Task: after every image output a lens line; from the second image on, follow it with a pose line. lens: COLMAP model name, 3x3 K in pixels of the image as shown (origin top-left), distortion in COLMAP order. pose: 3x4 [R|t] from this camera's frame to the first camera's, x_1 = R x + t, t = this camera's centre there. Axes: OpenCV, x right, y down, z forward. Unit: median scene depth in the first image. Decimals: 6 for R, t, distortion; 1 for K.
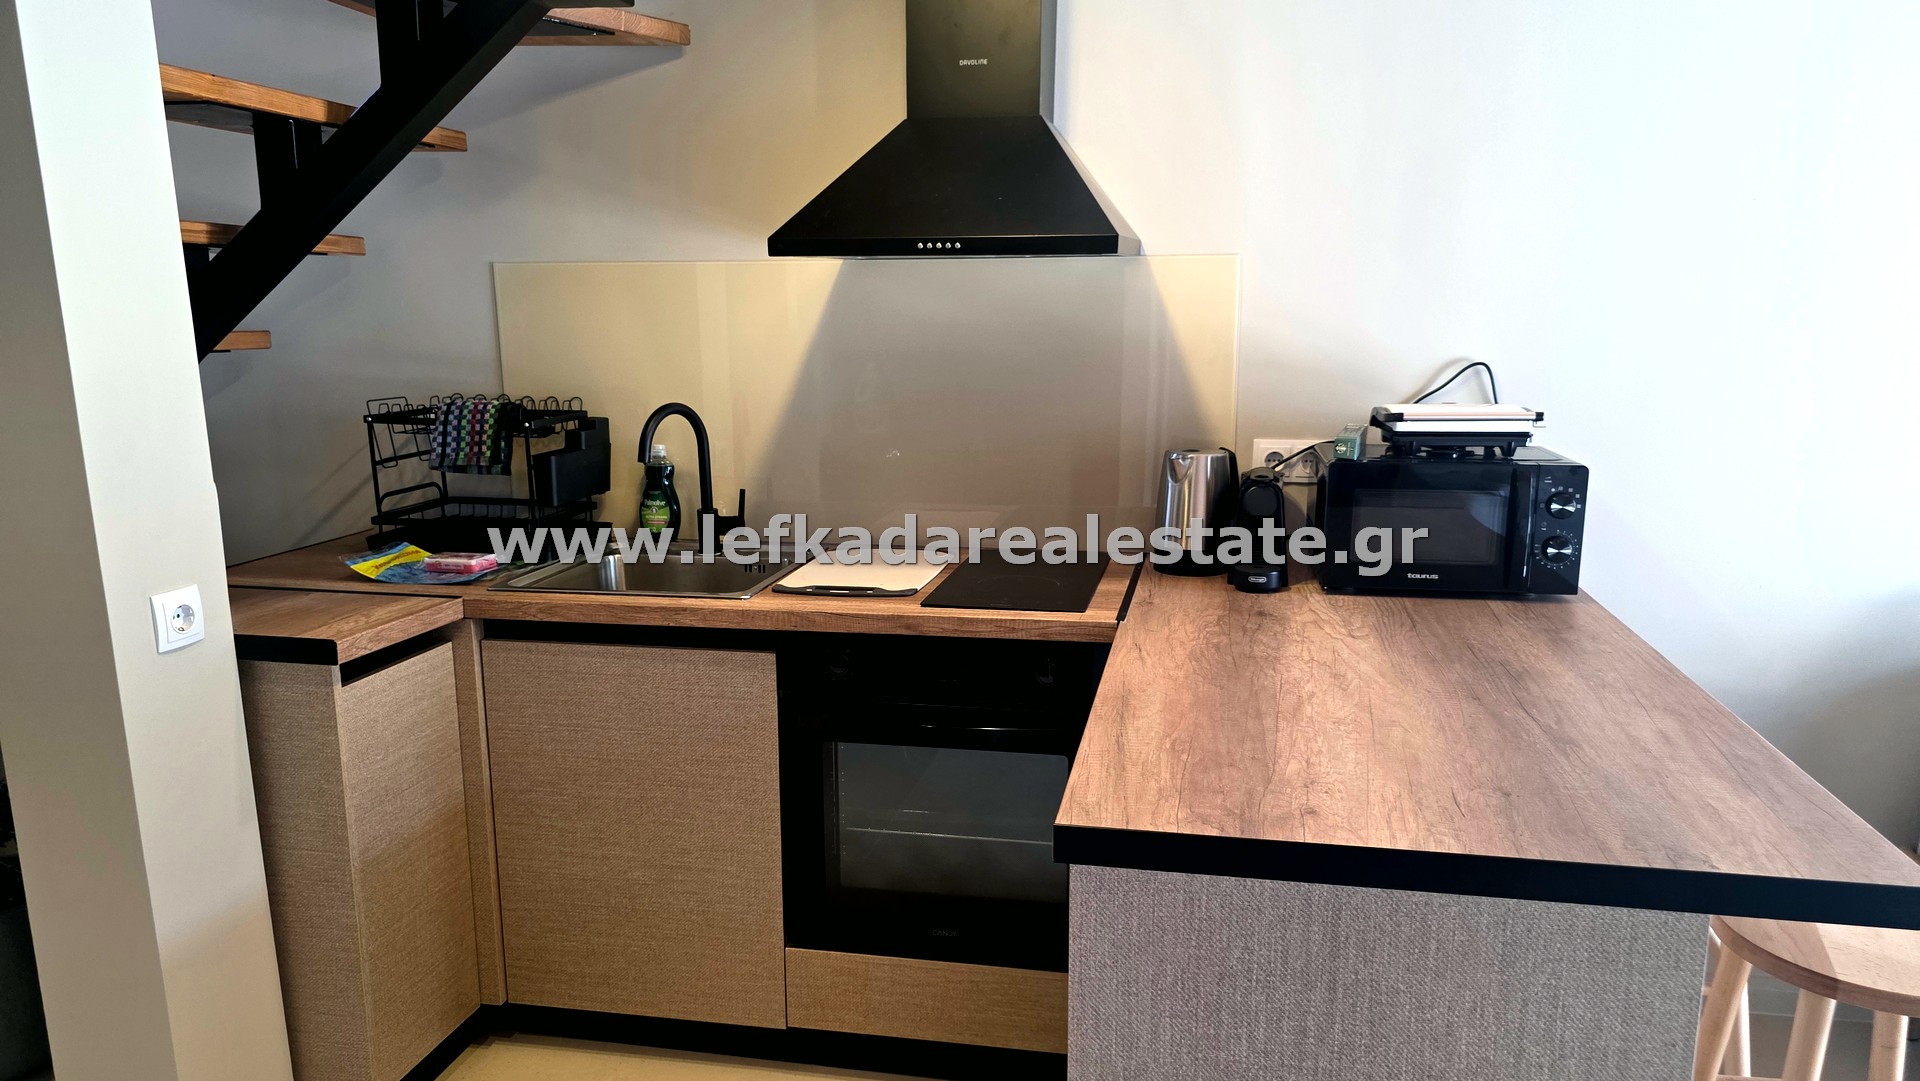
lens RADIAL K [[1308.1, 0, 974.3], [0, 1308.1, 554.2], [0, 0, 1]] dist [0.024959, -0.010788]
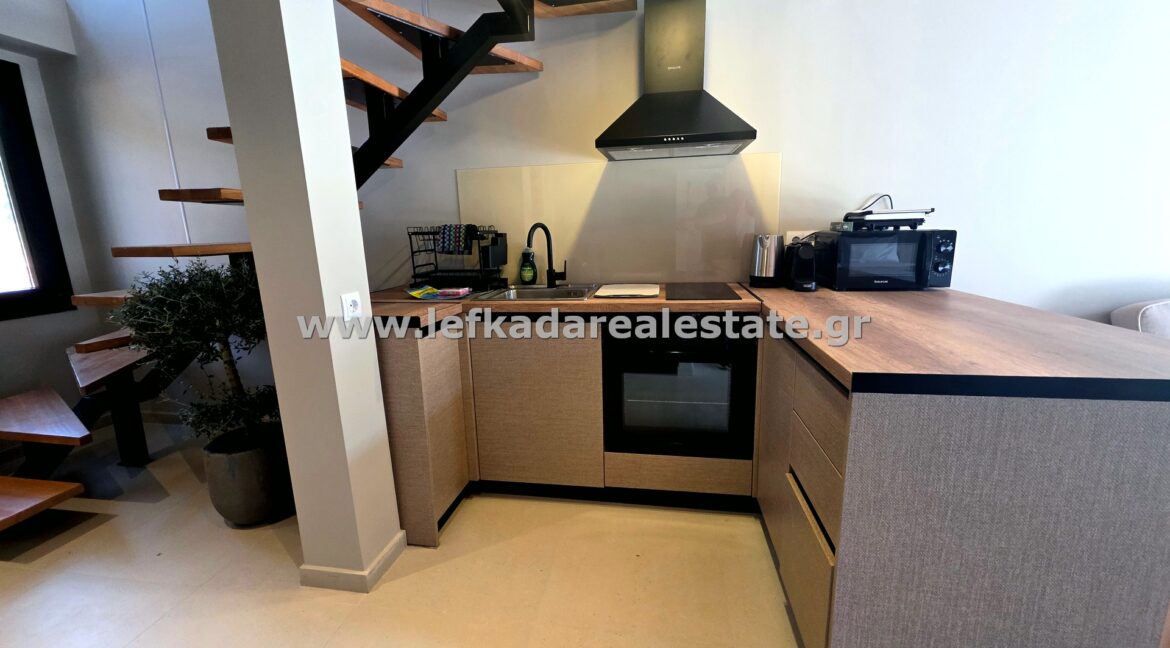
lens RADIAL K [[469.6, 0, 579.0], [0, 469.6, 316.3], [0, 0, 1]] dist [0.000816, 0.000863]
pose [[0.999537, -0.027281, 0.013508, -0.189826], [0.027371, 0.999604, -0.006460, 0.064592], [-0.013327, 0.006826, 0.999888, 0.171792]]
